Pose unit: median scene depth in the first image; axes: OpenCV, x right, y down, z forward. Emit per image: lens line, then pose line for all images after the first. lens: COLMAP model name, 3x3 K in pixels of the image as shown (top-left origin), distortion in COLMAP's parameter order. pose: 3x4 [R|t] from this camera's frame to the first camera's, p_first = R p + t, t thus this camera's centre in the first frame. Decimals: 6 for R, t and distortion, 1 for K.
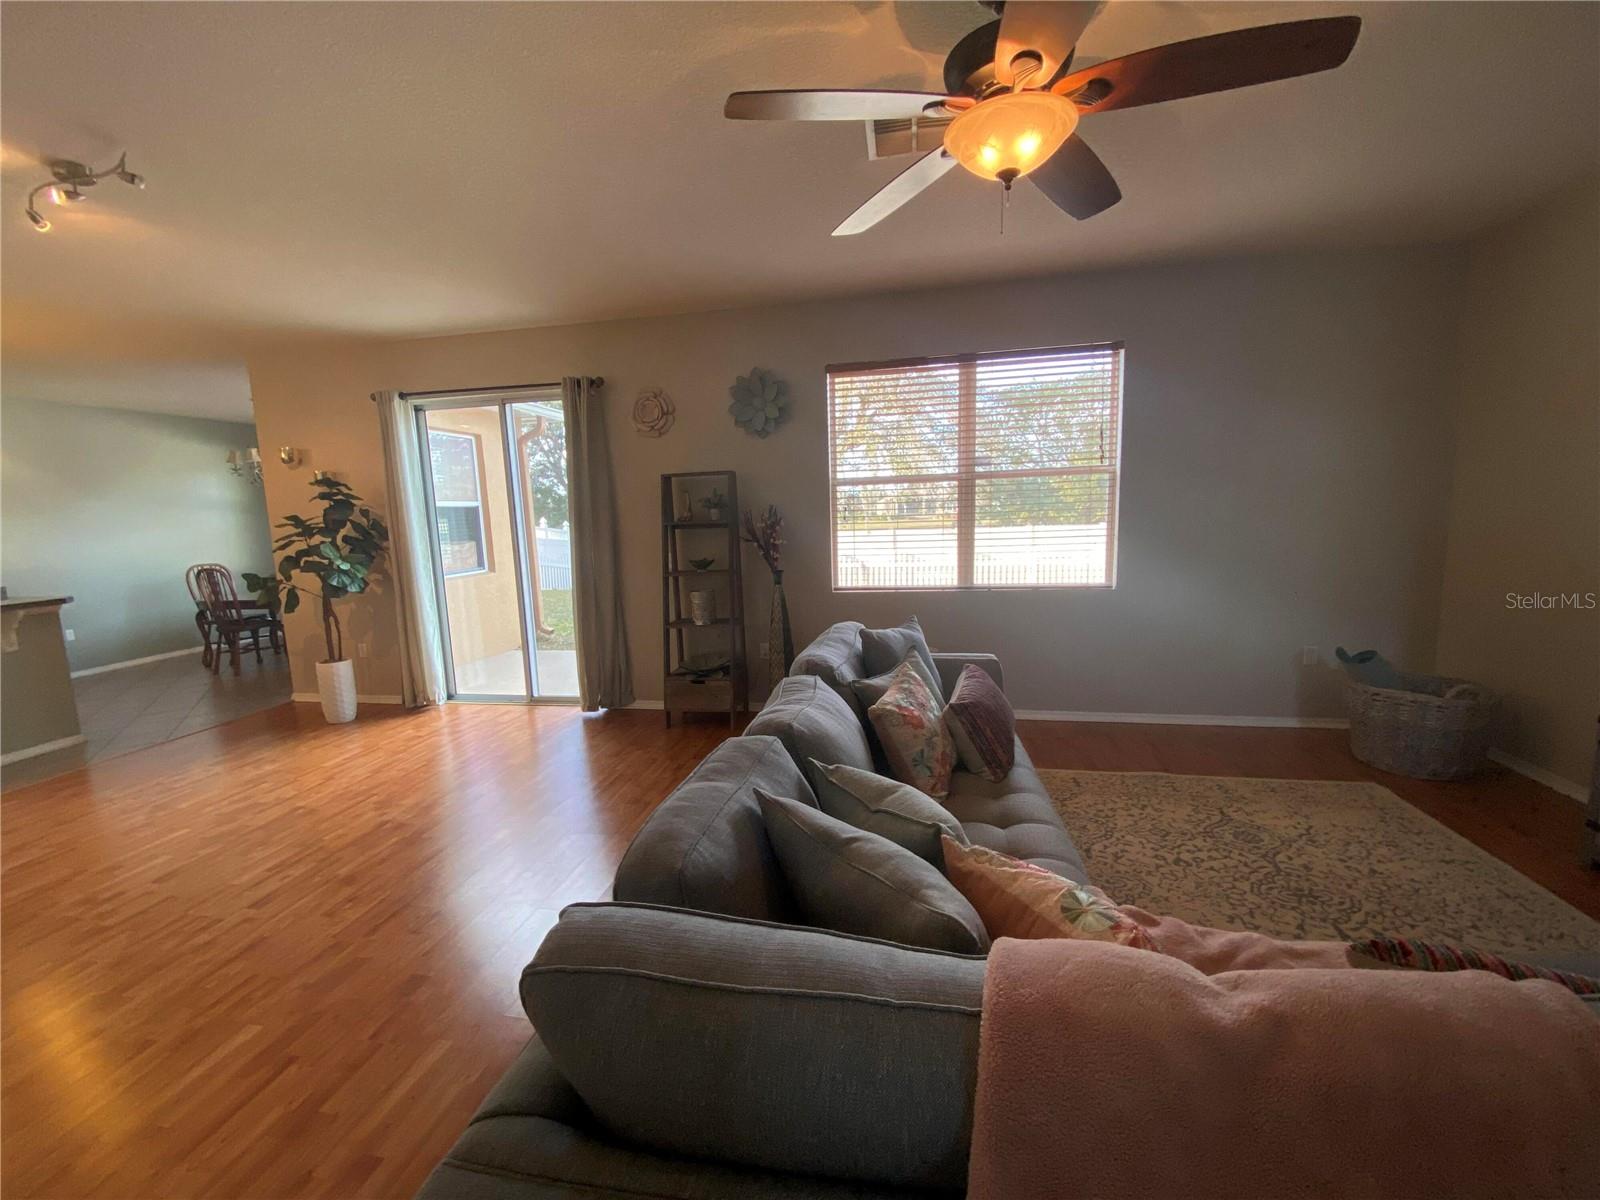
lens RADIAL K [[643.2, 0, 800.0], [0, 643.2, 600.0], [0, 0, 1]] dist [0.072302, -0.036742]
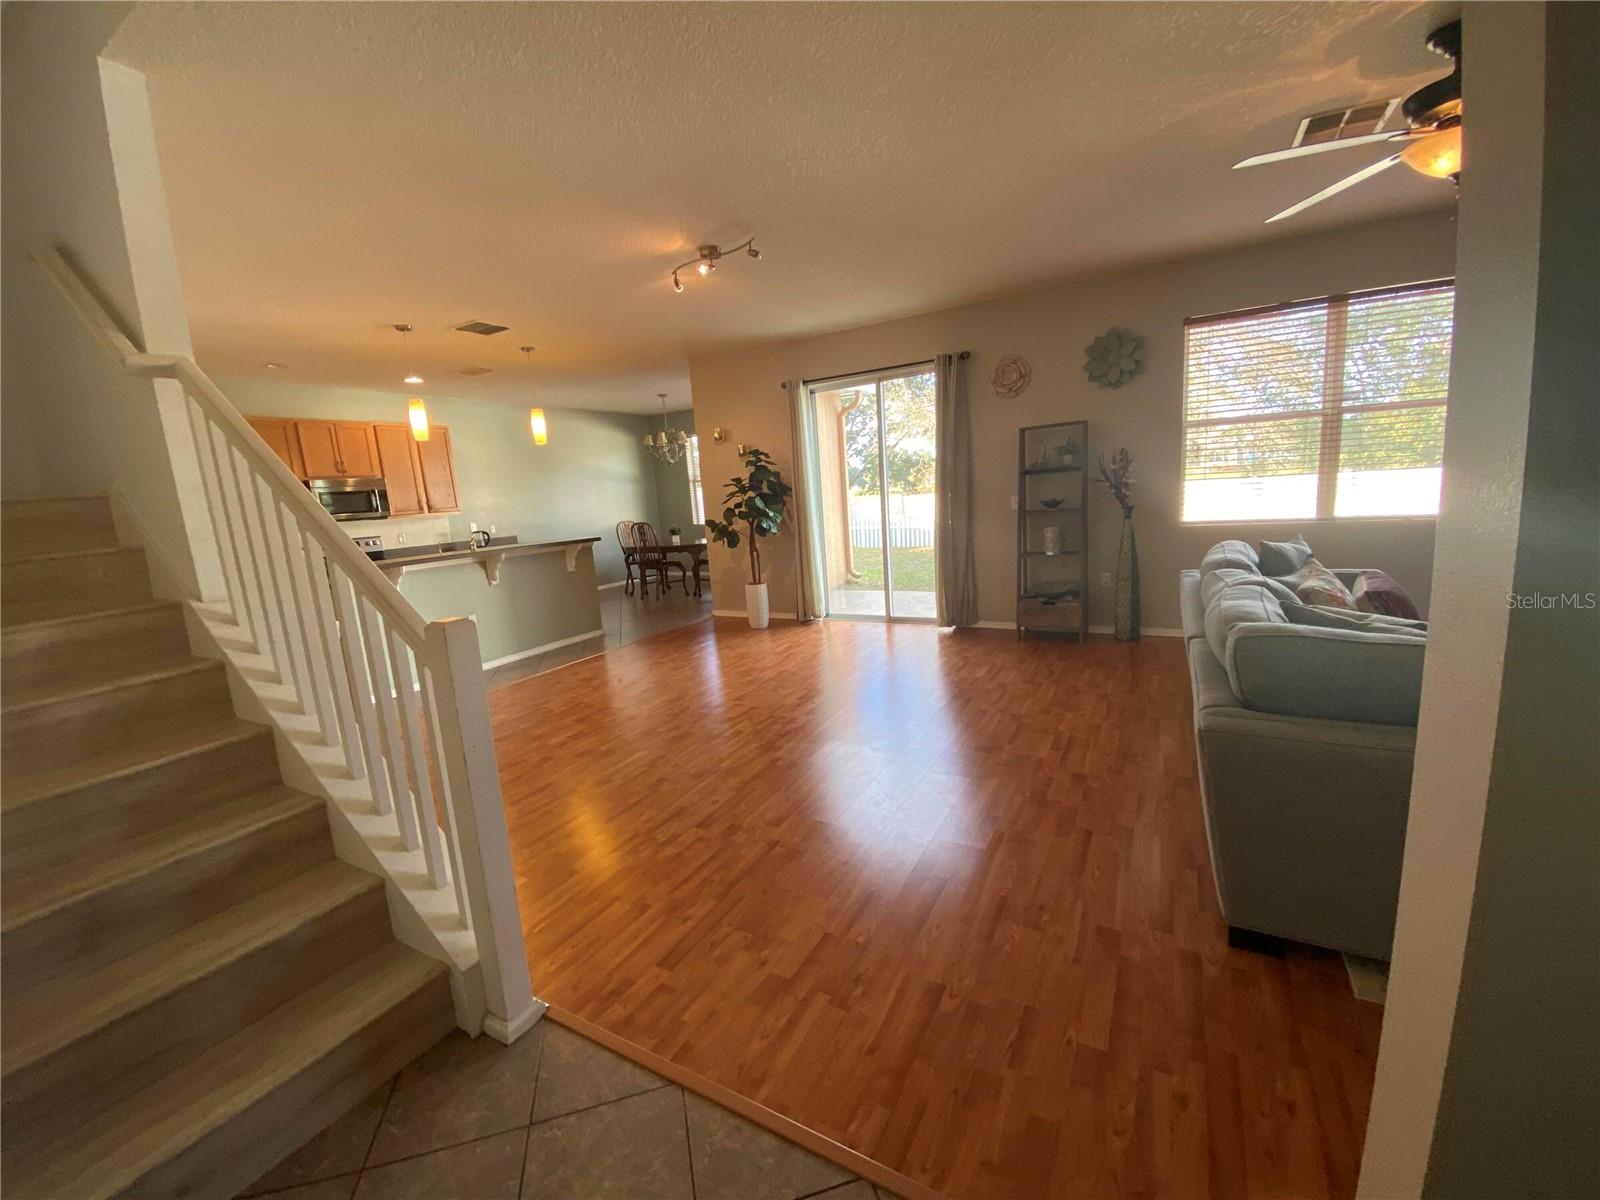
lens RADIAL K [[646.7, 0, 800.0], [0, 646.7, 600.0], [0, 0, 1]] dist [0.024790, -0.021174]
pose [[0.949183, 0.022432, -0.313924, -0.209372], [-0.008645, 0.998939, 0.045242, 0.068532], [0.314606, -0.040229, 0.948369, -0.261953]]
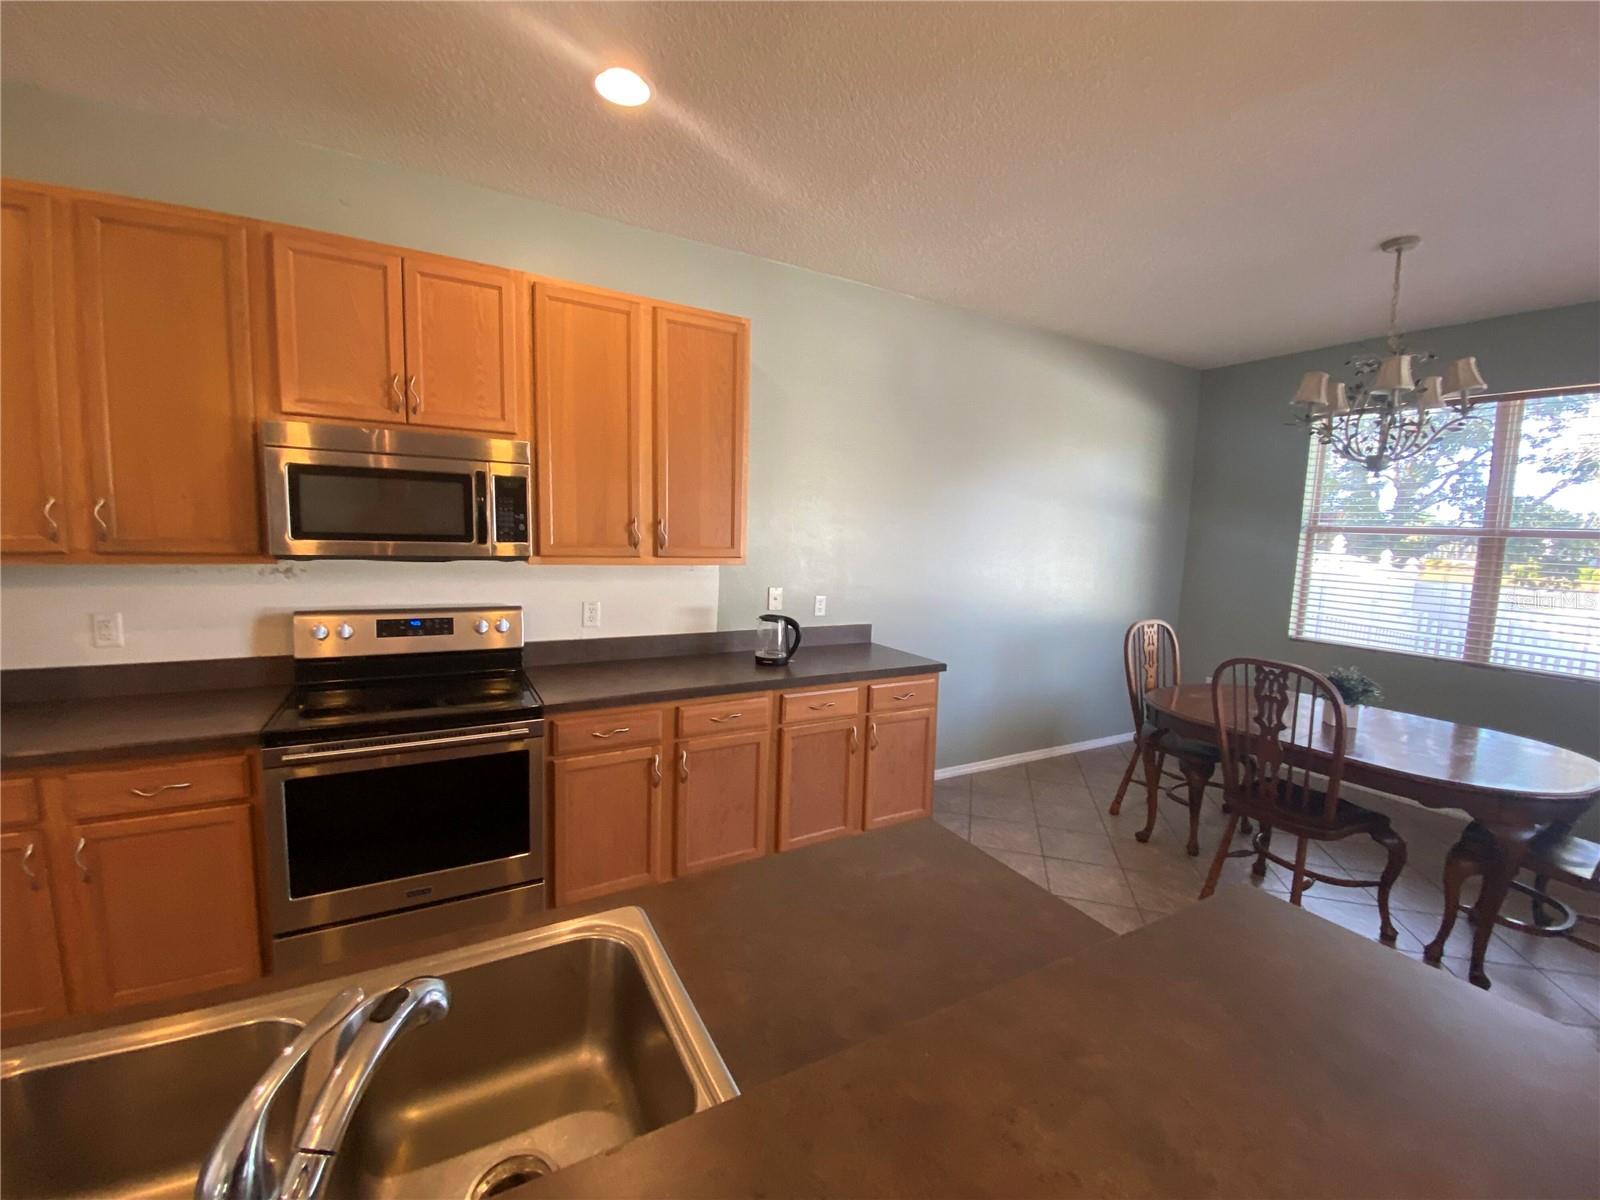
lens RADIAL K [[646.7, 0, 800.0], [0, 646.7, 600.0], [0, 0, 1]] dist [0.024790, -0.021174]
pose [[0.642471, 0.144866, -0.752492, -1.150976], [-0.166385, 0.984914, 0.047553, -0.088589], [0.748029, 0.094652, 0.656882, 0.797240]]
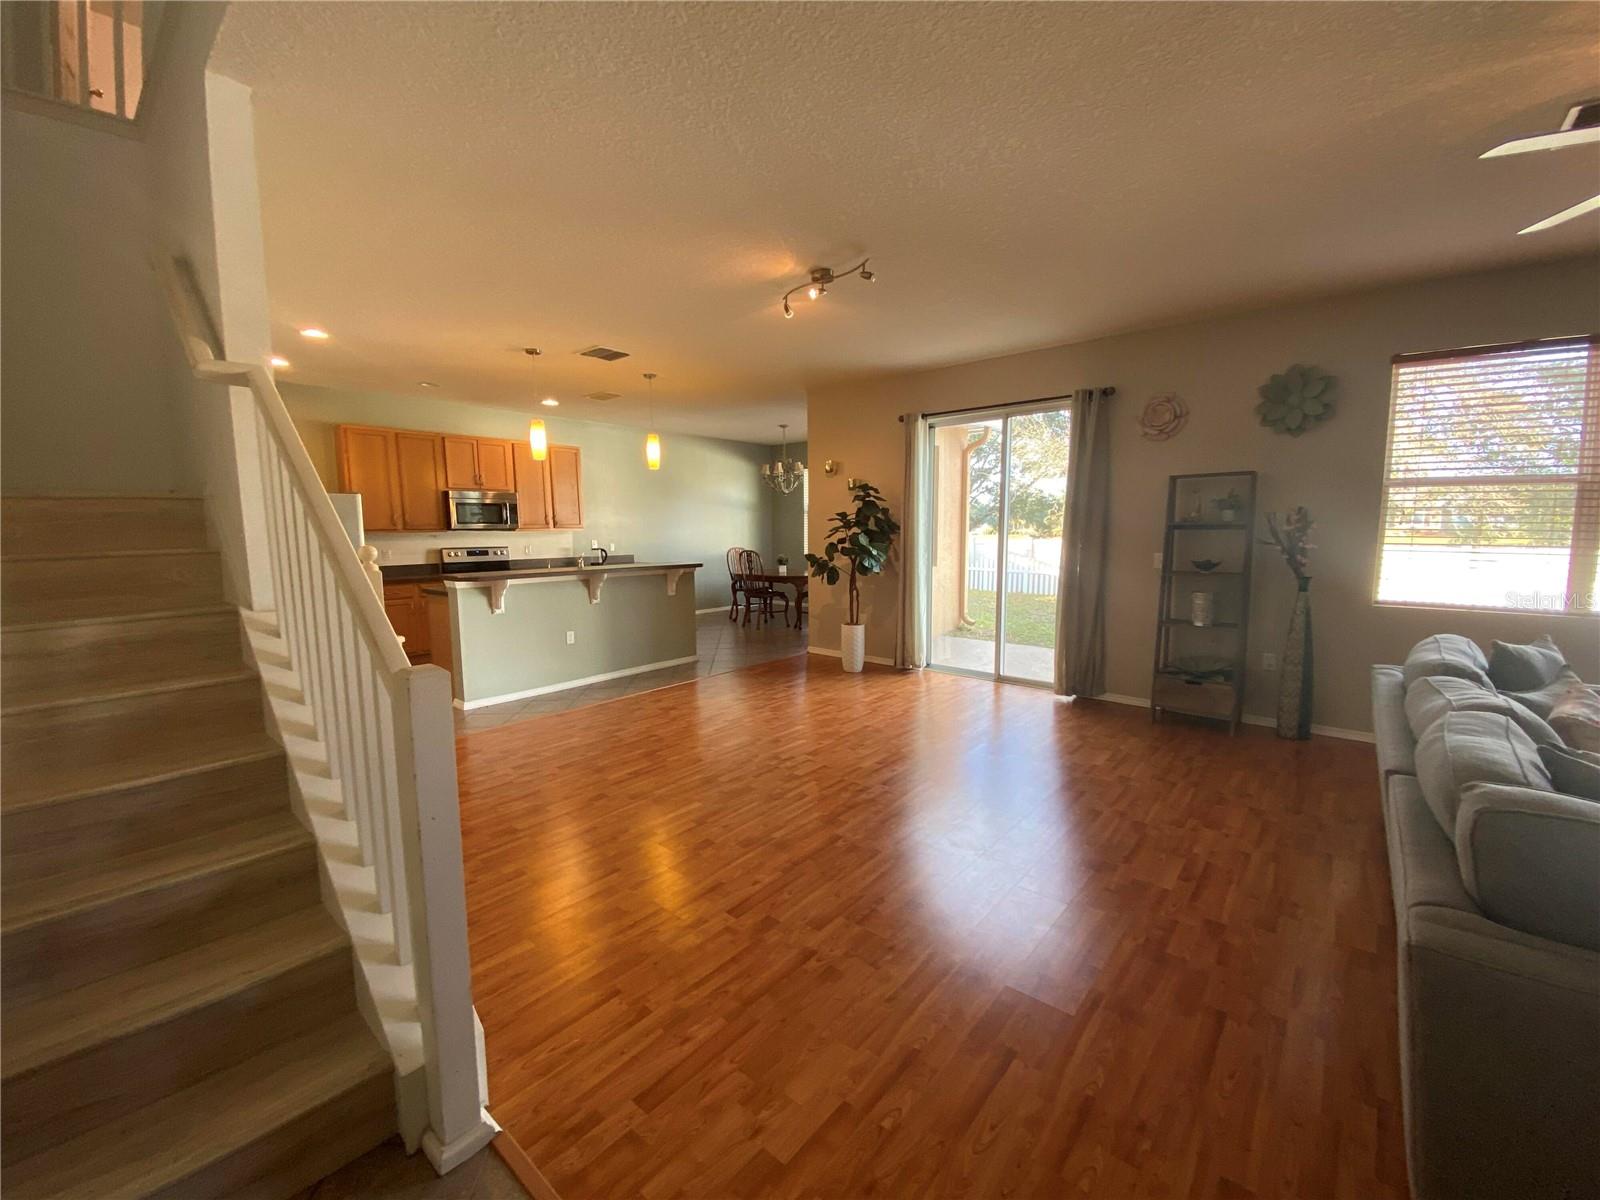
lens RADIAL K [[646.7, 0, 800.0], [0, 646.7, 600.0], [0, 0, 1]] dist [0.024790, -0.021174]
pose [[0.871084, 0.085946, -0.483555, -0.201456], [-0.093713, 0.995566, 0.008135, 0.045984], [0.482110, 0.038229, 0.875276, -0.168030]]
